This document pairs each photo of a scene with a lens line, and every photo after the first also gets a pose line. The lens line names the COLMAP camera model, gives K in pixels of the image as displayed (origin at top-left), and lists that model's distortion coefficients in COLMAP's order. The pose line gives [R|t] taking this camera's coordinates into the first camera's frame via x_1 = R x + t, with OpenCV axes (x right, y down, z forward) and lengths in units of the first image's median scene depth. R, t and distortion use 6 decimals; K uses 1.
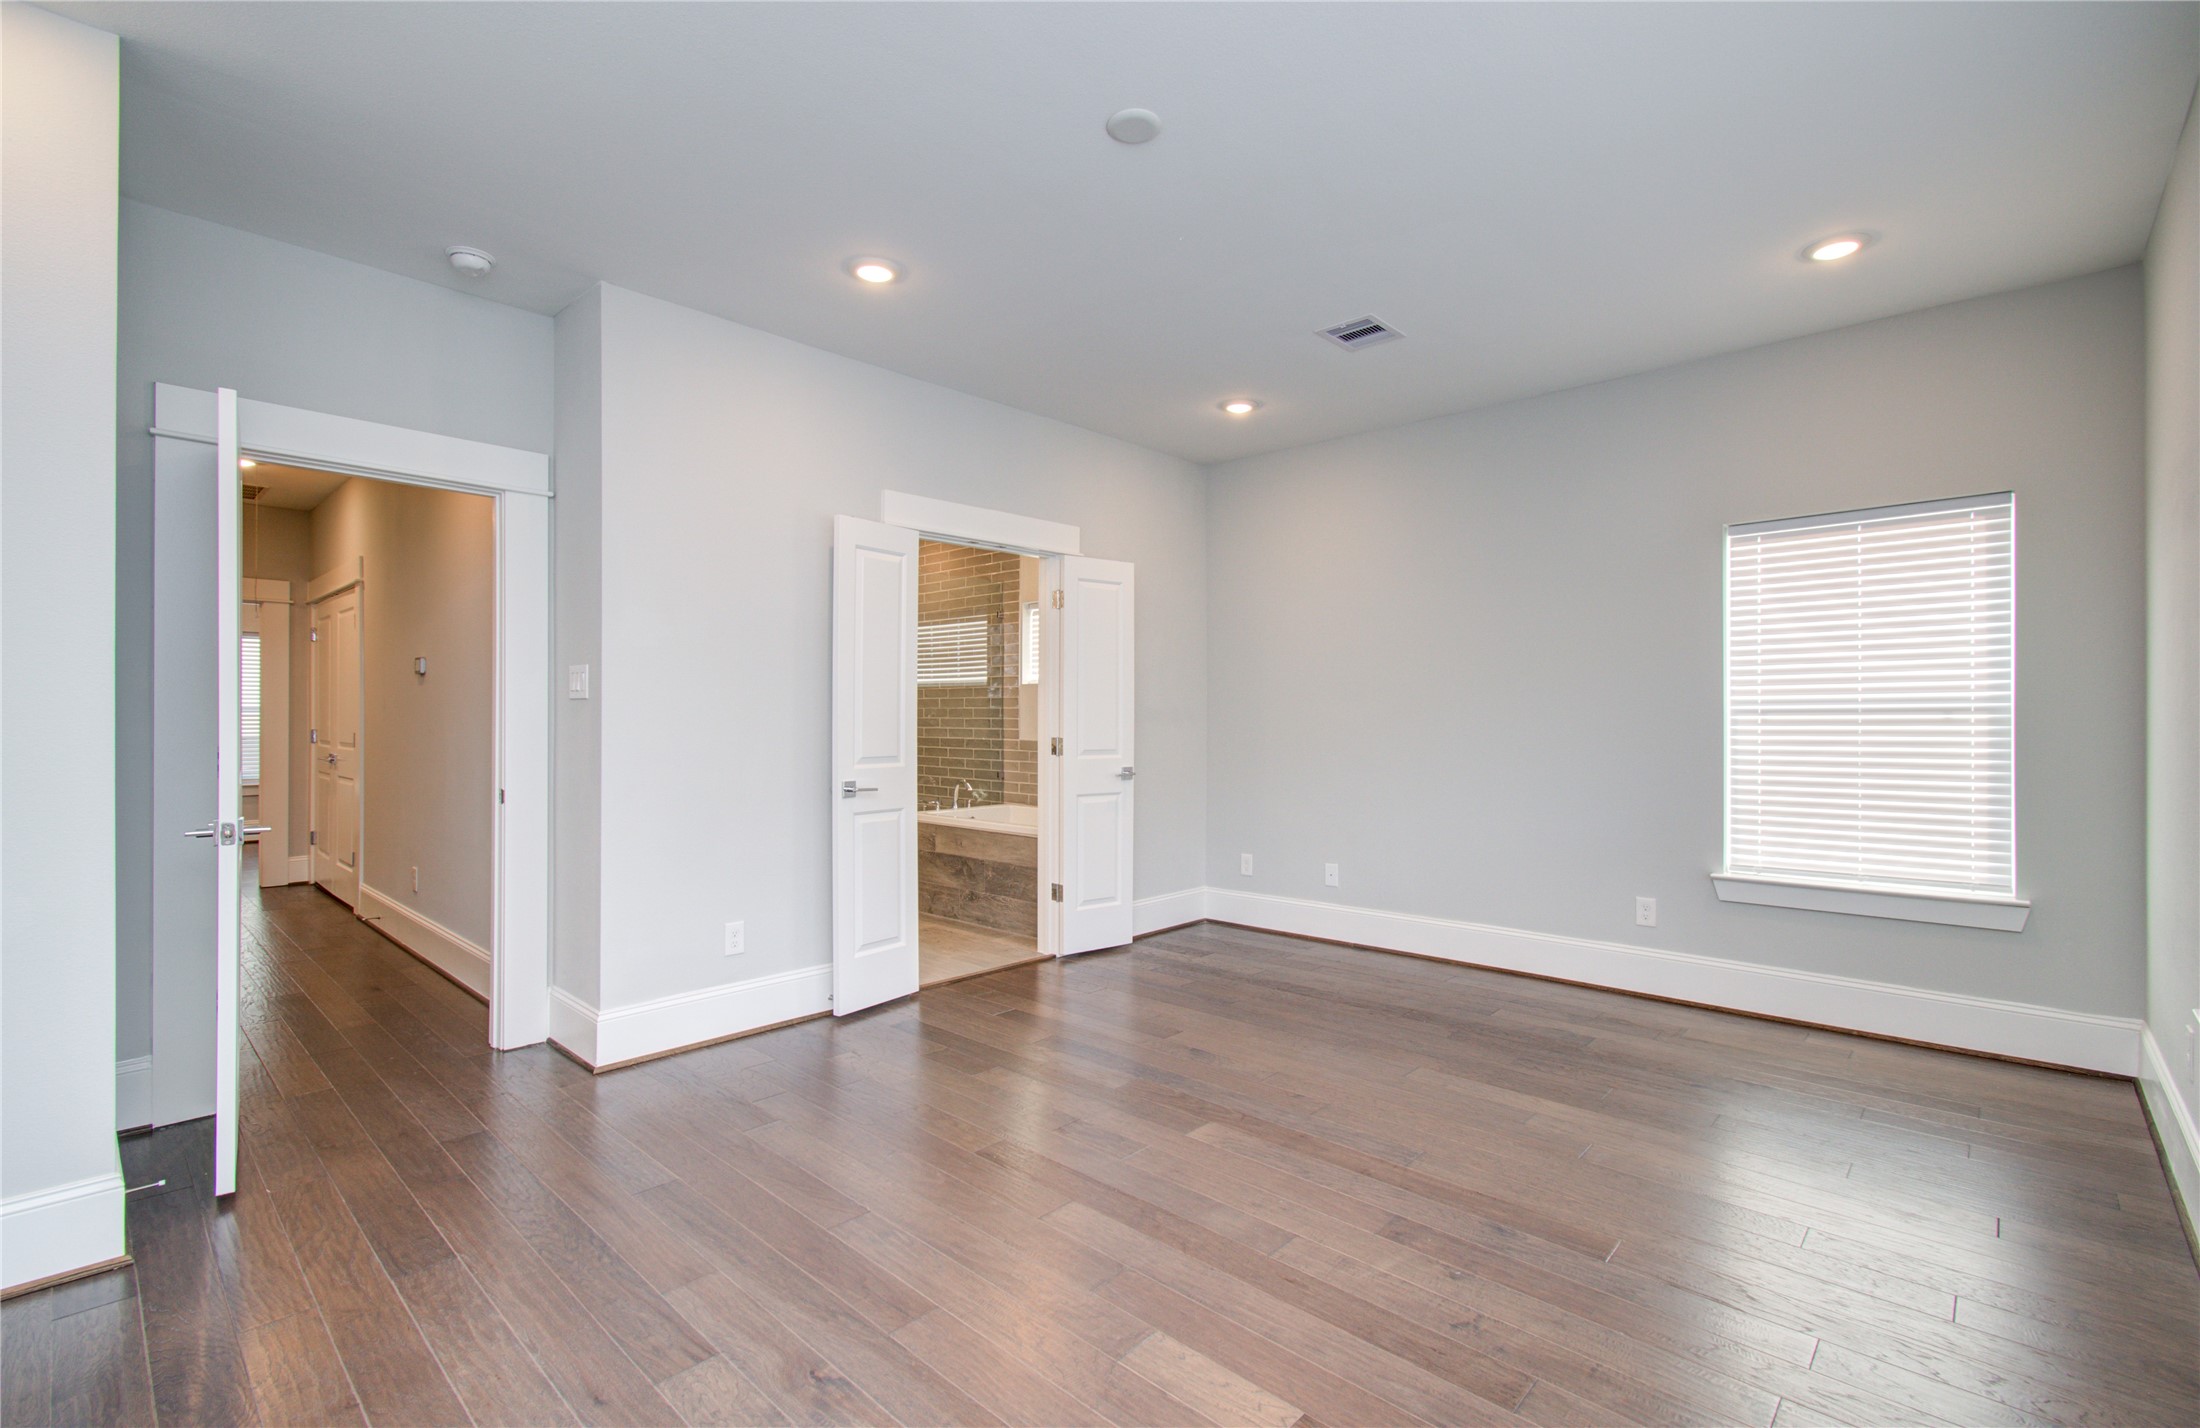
lens RADIAL K [[971.5, 0, 1105.6], [0, 971.5, 716.4], [0, 0, 1]] dist [-0.015984, 0.000227]
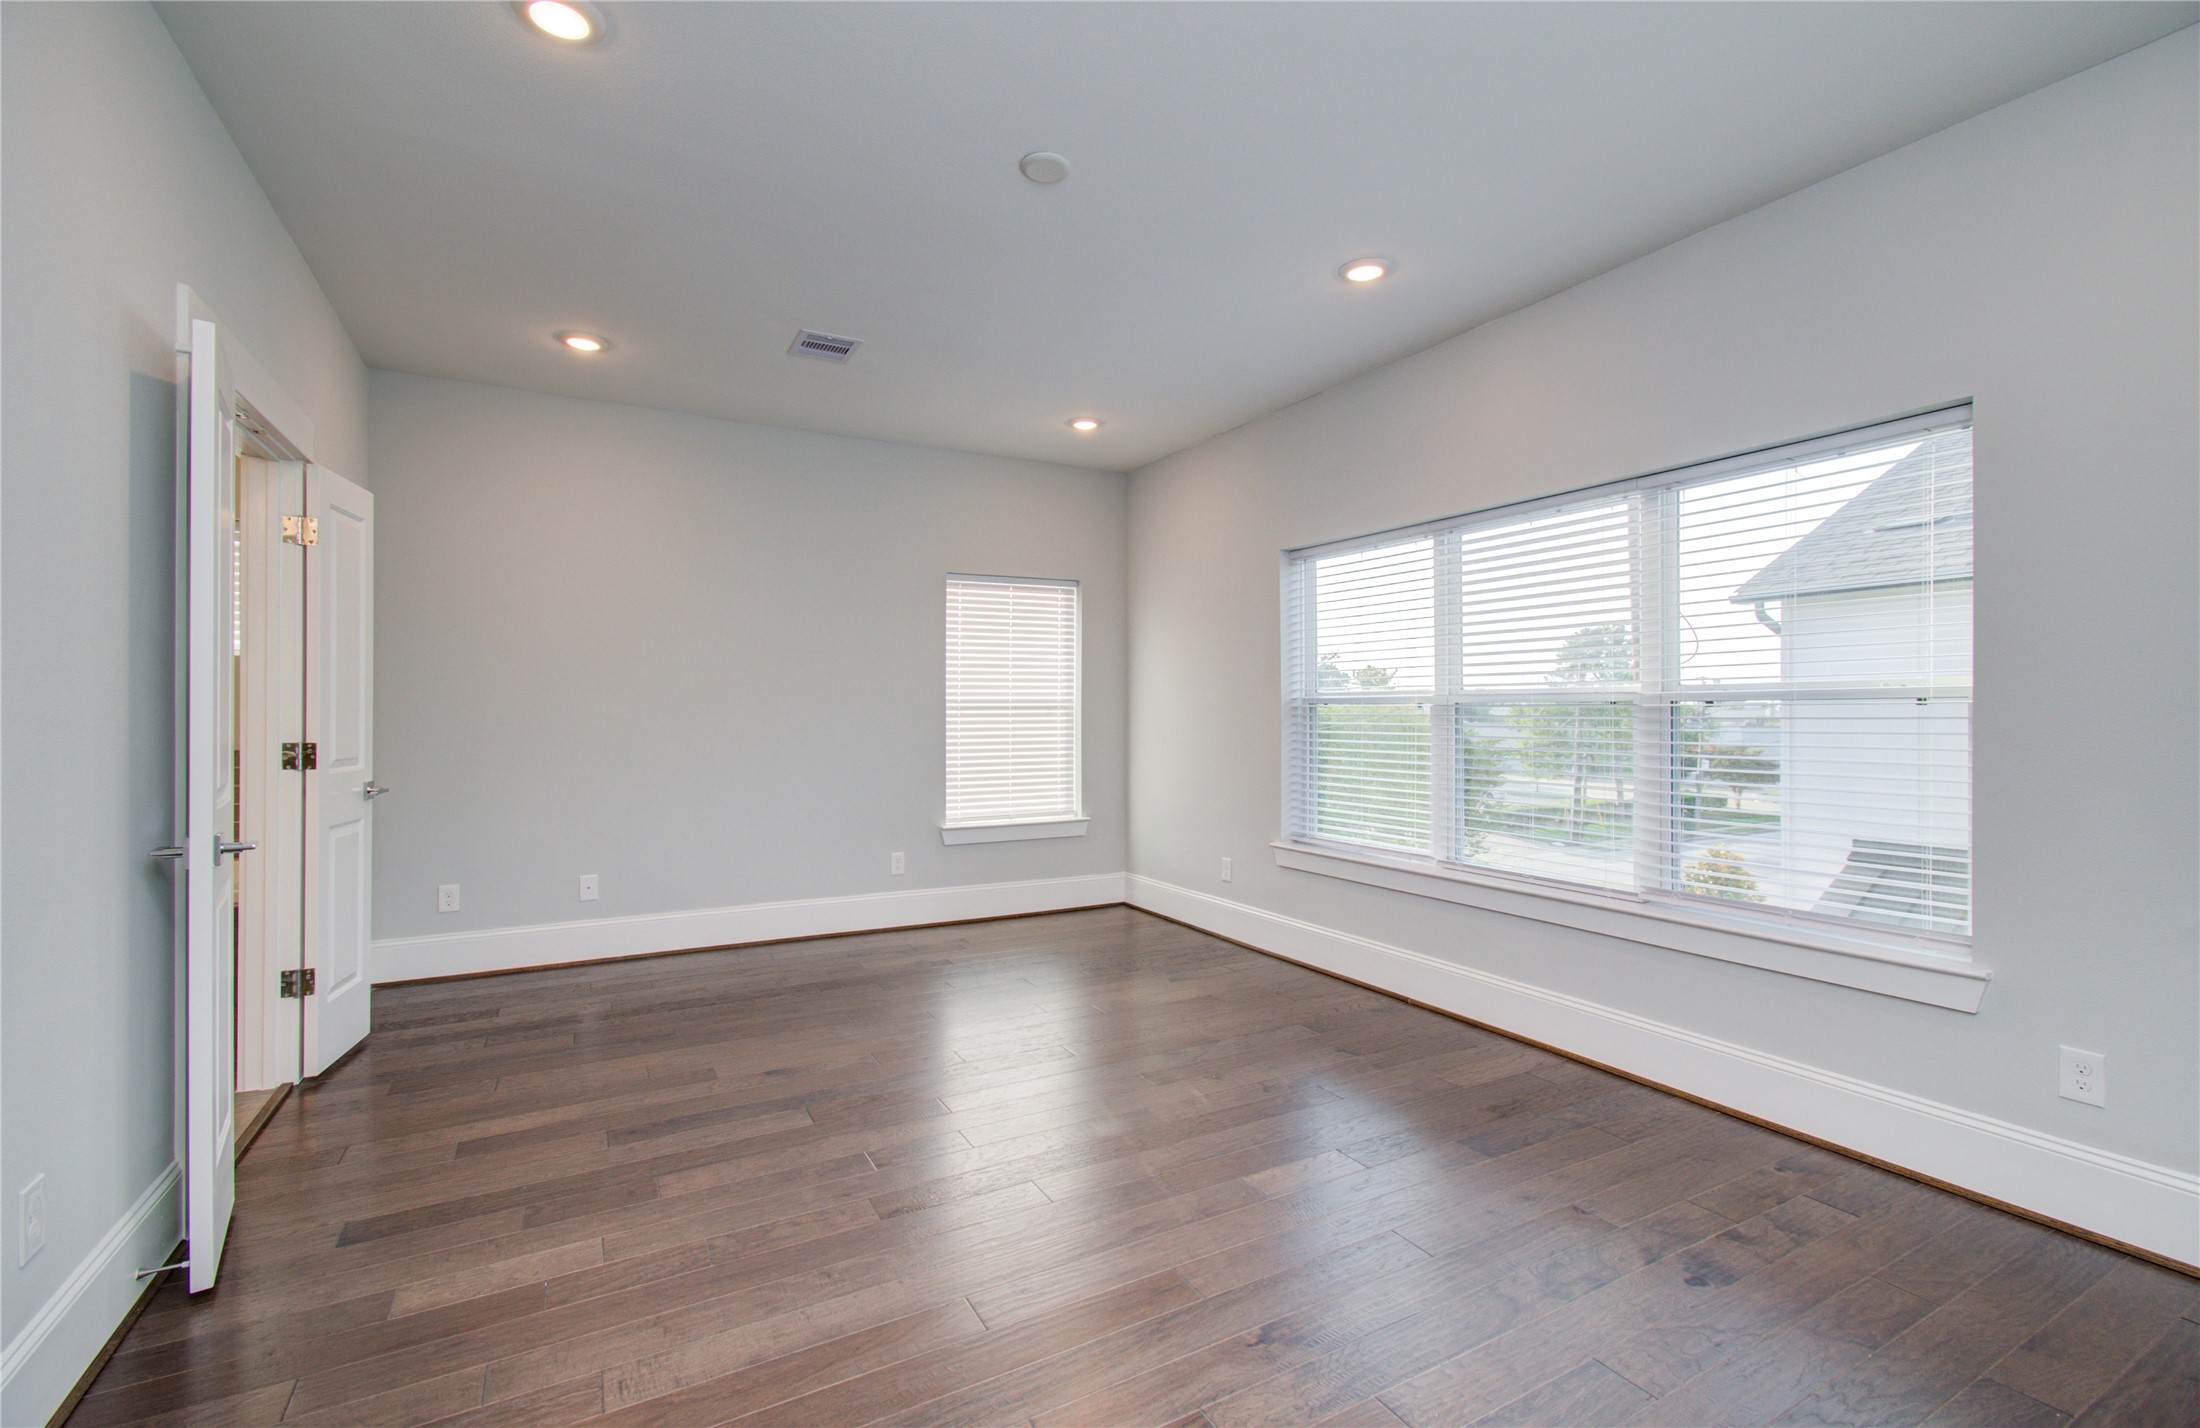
lens RADIAL K [[959.1, 0, 1089.7], [0, 959.1, 711.1], [0, 0, 1]] dist [0.004799, 0.000149]
pose [[0.310448, 0.002058, 0.950588, -0.648204], [-0.006892, 0.999976, 0.000086, -0.002777], [-0.950565, -0.006578, 0.310455, 0.405735]]
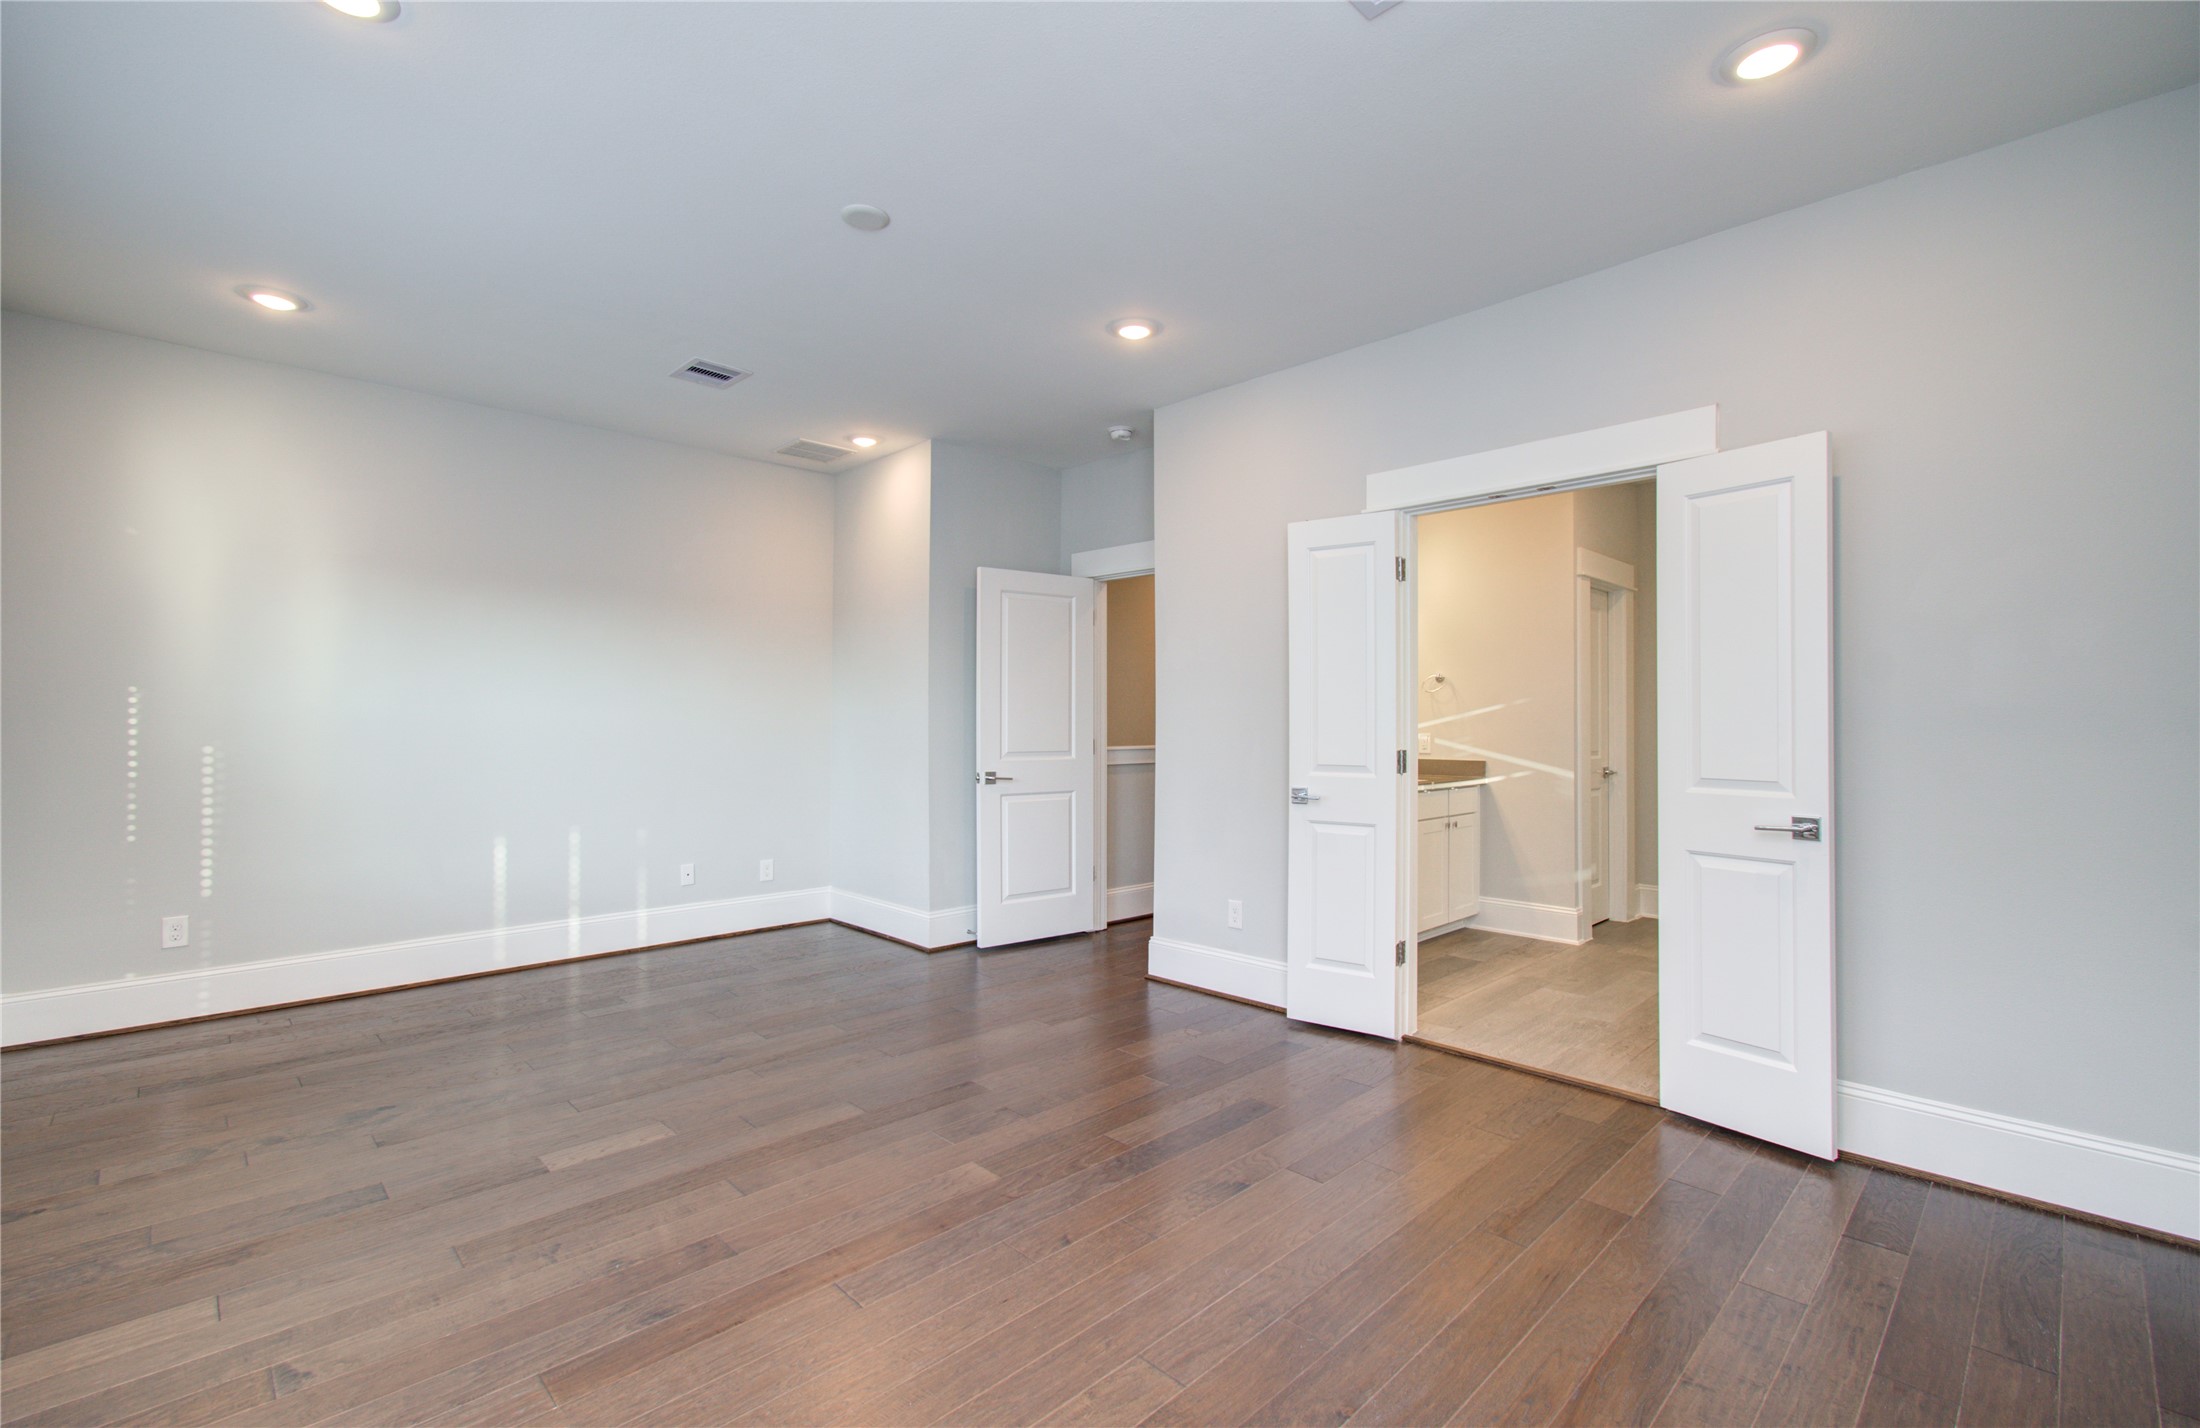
lens RADIAL K [[935.3, 0, 1085.8], [0, 935.3, 724.4], [0, 0, 1]] dist [-0.017948, 0.000148]
pose [[-0.044357, -0.003100, -0.999011, 0.744232], [-0.000505, 0.999995, -0.003081, 0.004660], [0.999016, 0.000368, -0.044359, 0.865736]]
